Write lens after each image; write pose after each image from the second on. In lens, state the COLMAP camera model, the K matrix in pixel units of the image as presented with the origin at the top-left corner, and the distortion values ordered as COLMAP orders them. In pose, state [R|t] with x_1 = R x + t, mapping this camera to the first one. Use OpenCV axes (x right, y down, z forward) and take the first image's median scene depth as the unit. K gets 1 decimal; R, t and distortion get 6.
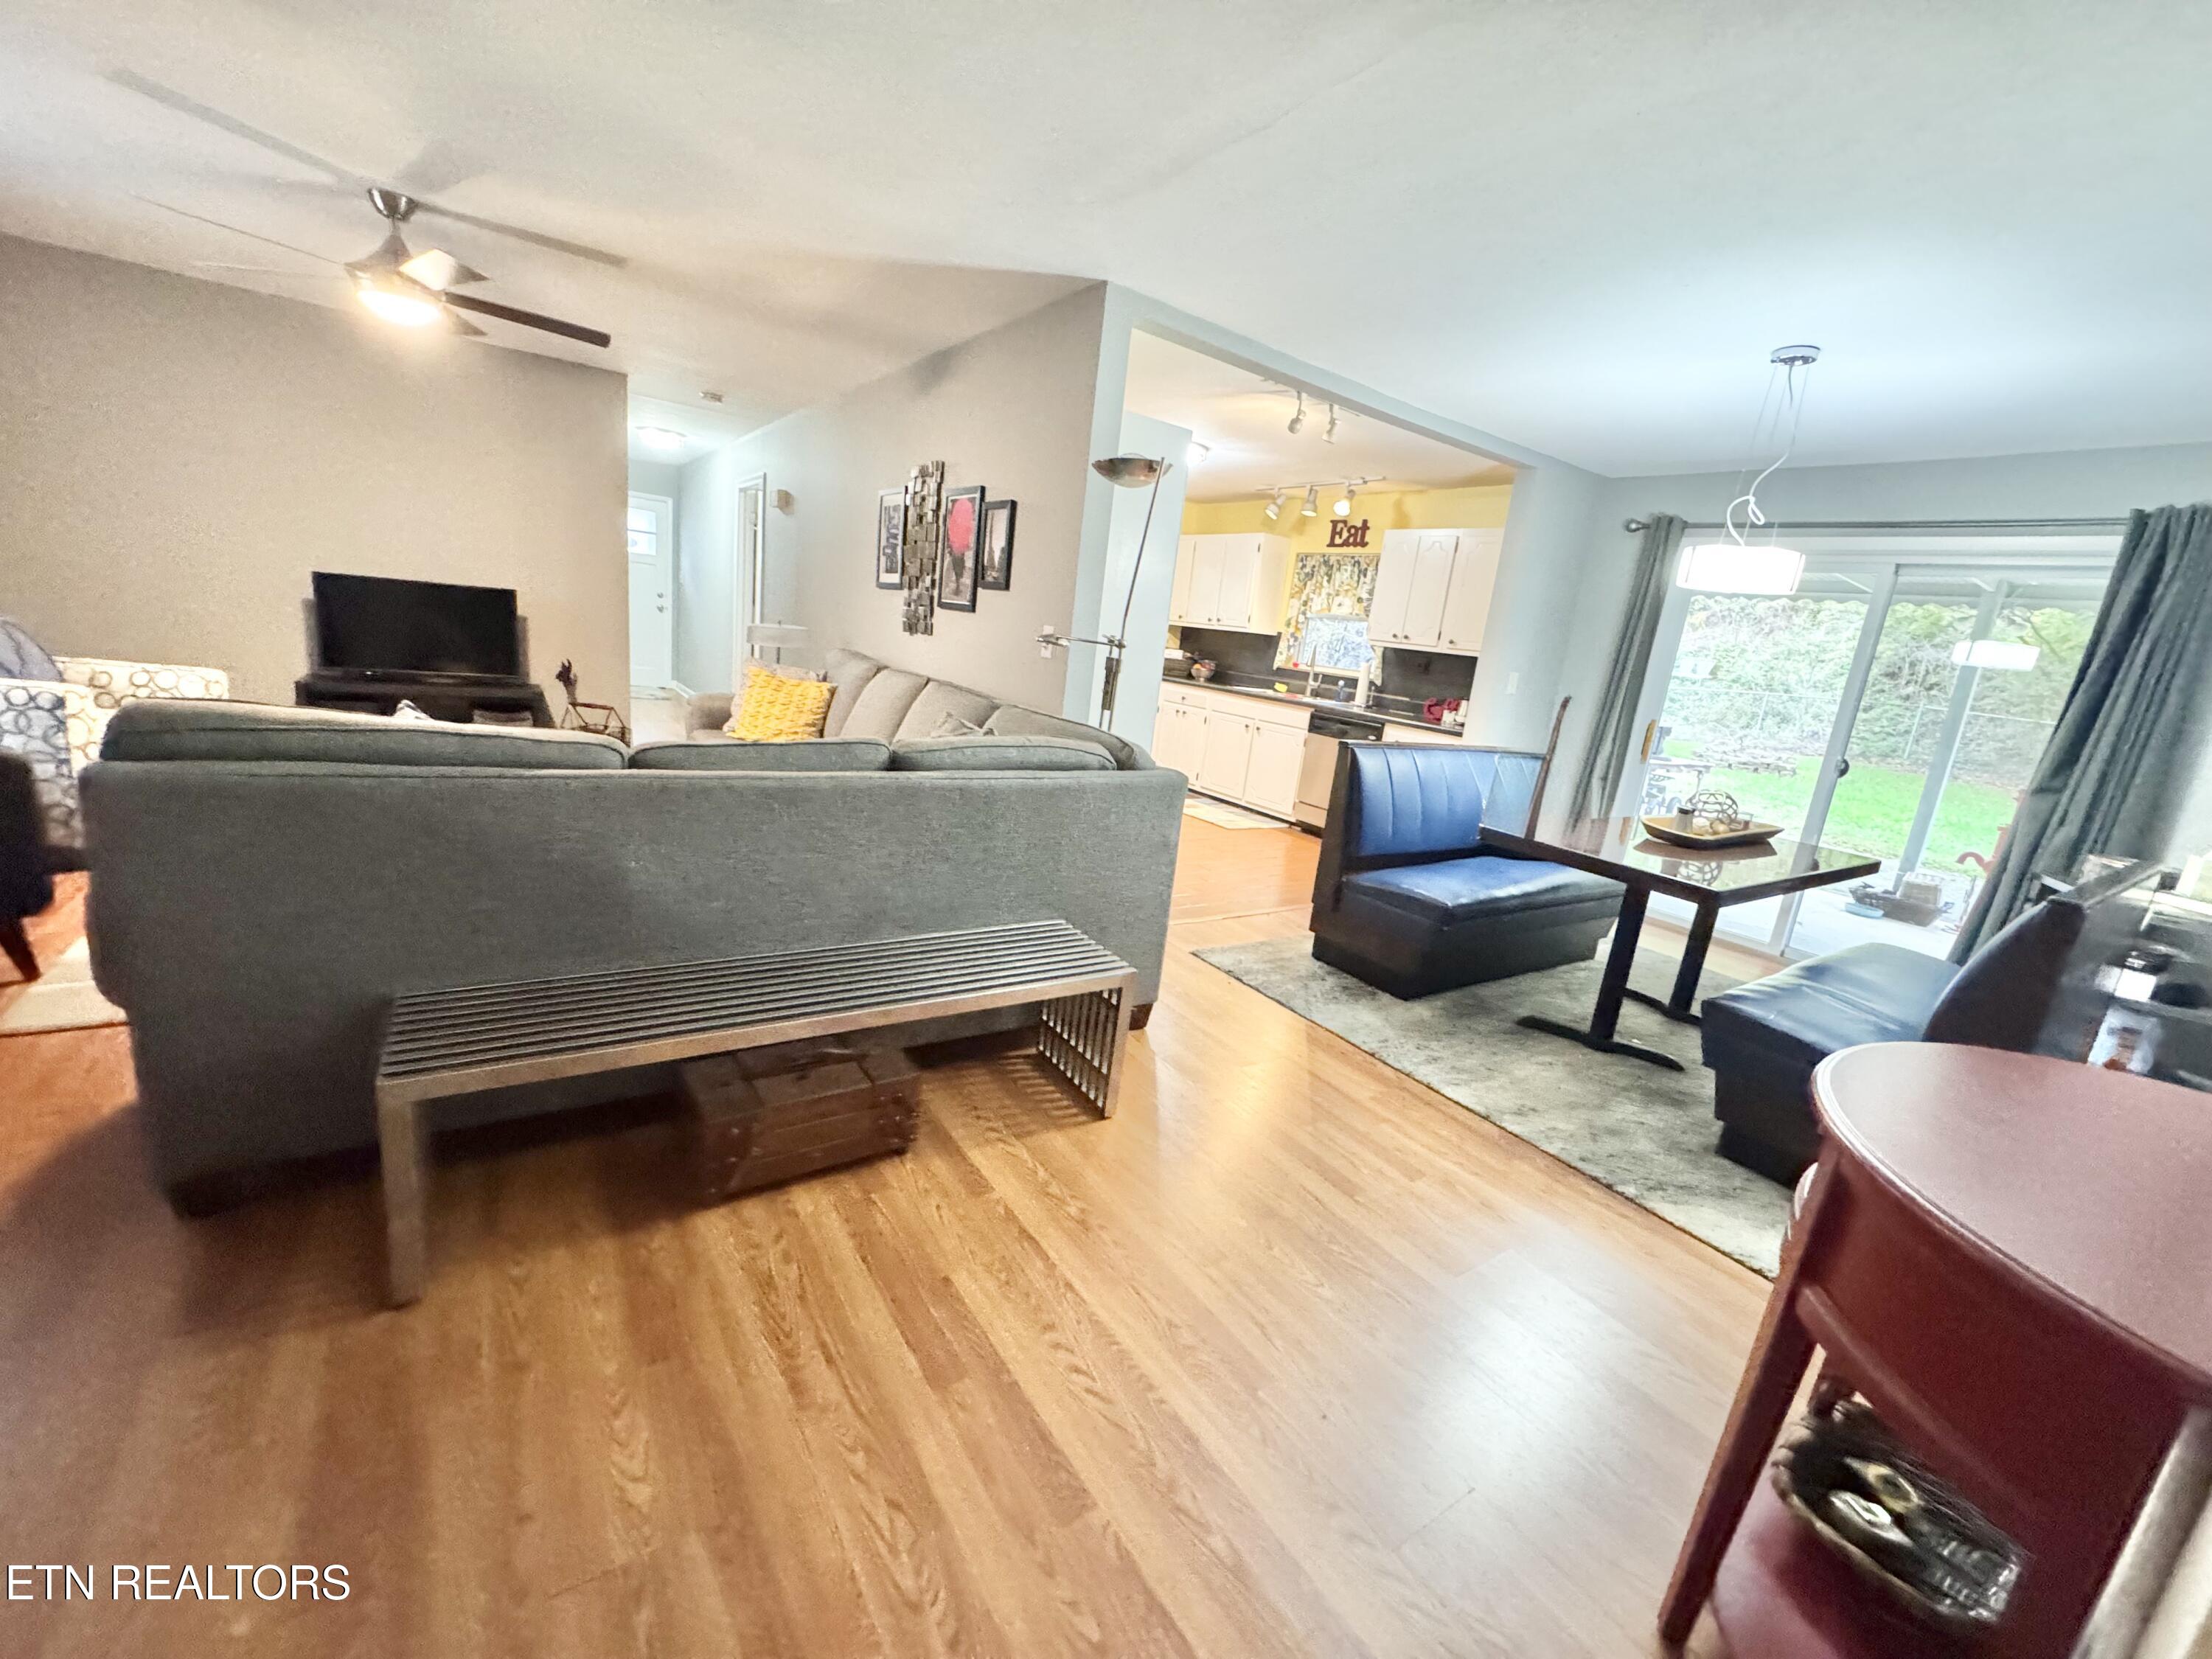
lens RADIAL K [[887.1, 0, 1103.2], [0, 887.1, 829.4], [0, 0, 1]] dist [-0.004432, 0.001141]
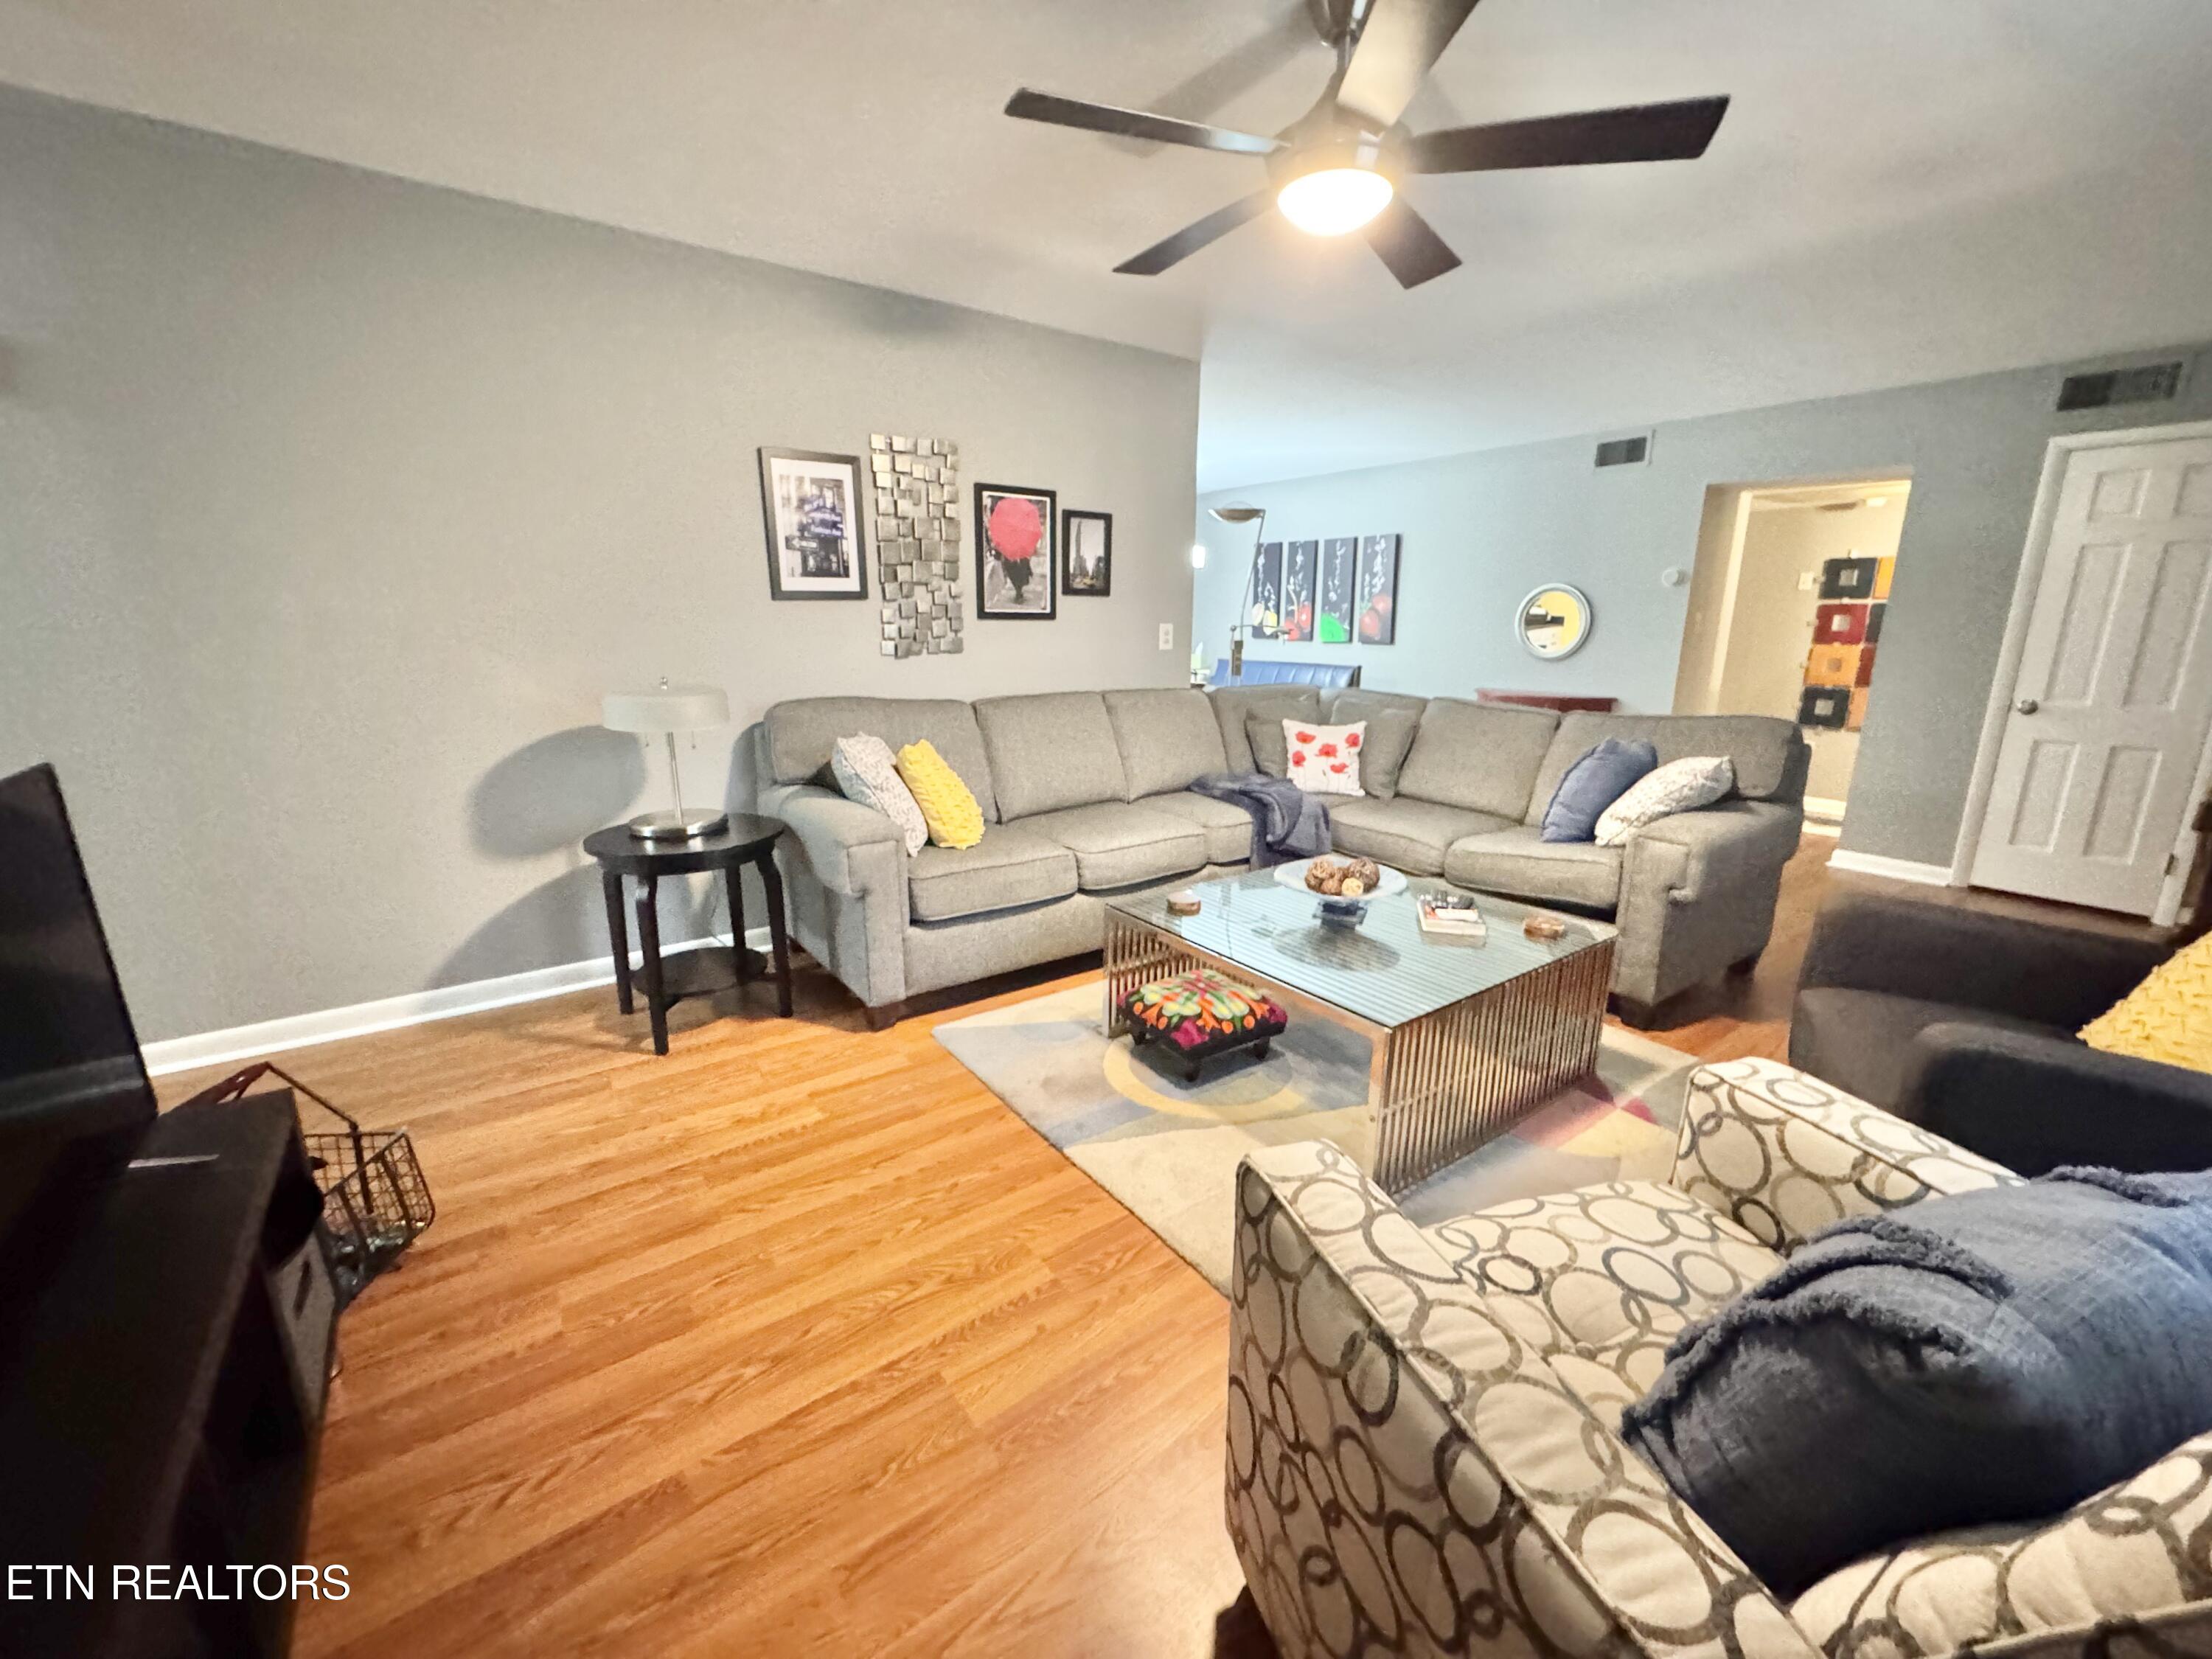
lens RADIAL K [[887.1, 0, 1105.0], [0, 887.1, 826.8], [0, 0, 1]] dist [-0.004432, 0.001141]
pose [[-0.034022, -0.337775, 0.940612, -1.170863], [0.214058, 0.916853, 0.336986, -0.358242], [-0.976228, 0.212811, 0.041110, 0.964114]]
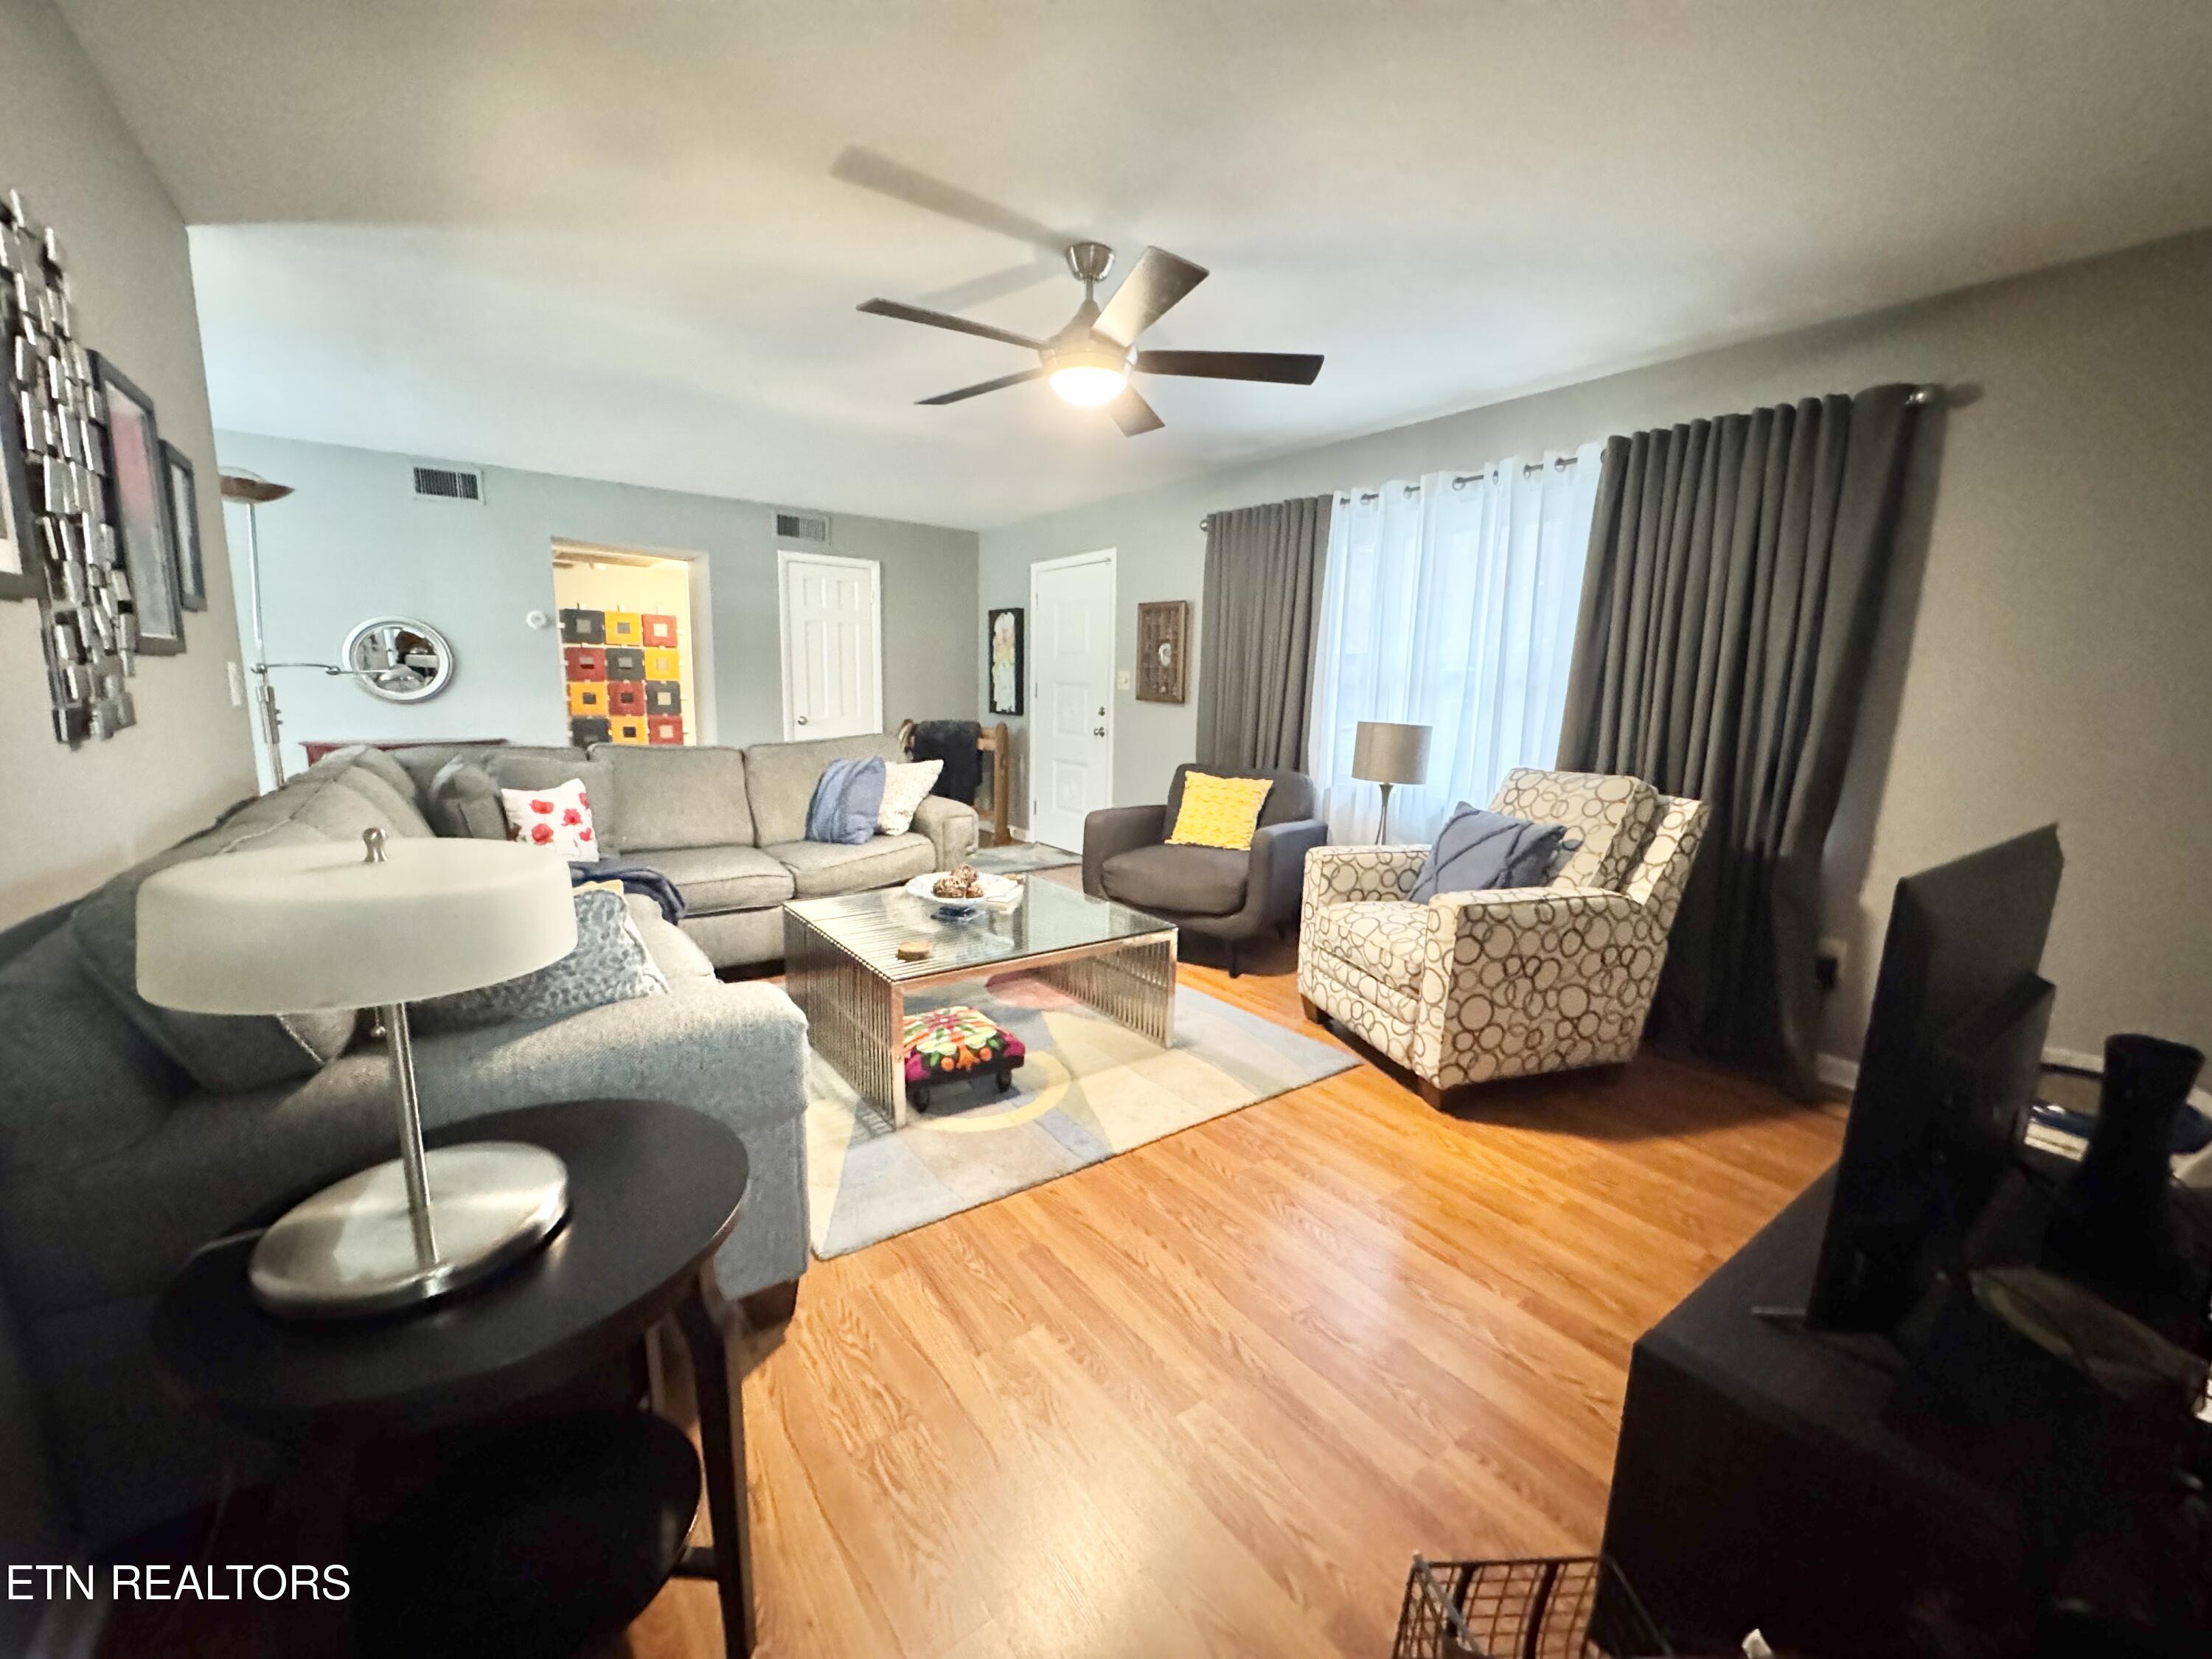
lens RADIAL K [[887.1, 0, 1108.1], [0, 887.1, 827.6], [0, 0, 1]] dist [-0.004432, 0.001141]
pose [[-0.989628, -0.128808, -0.063604, -0.654330], [-0.143325, 0.915317, 0.376367, -0.423004], [0.009738, 0.381579, -0.924285, 1.522671]]
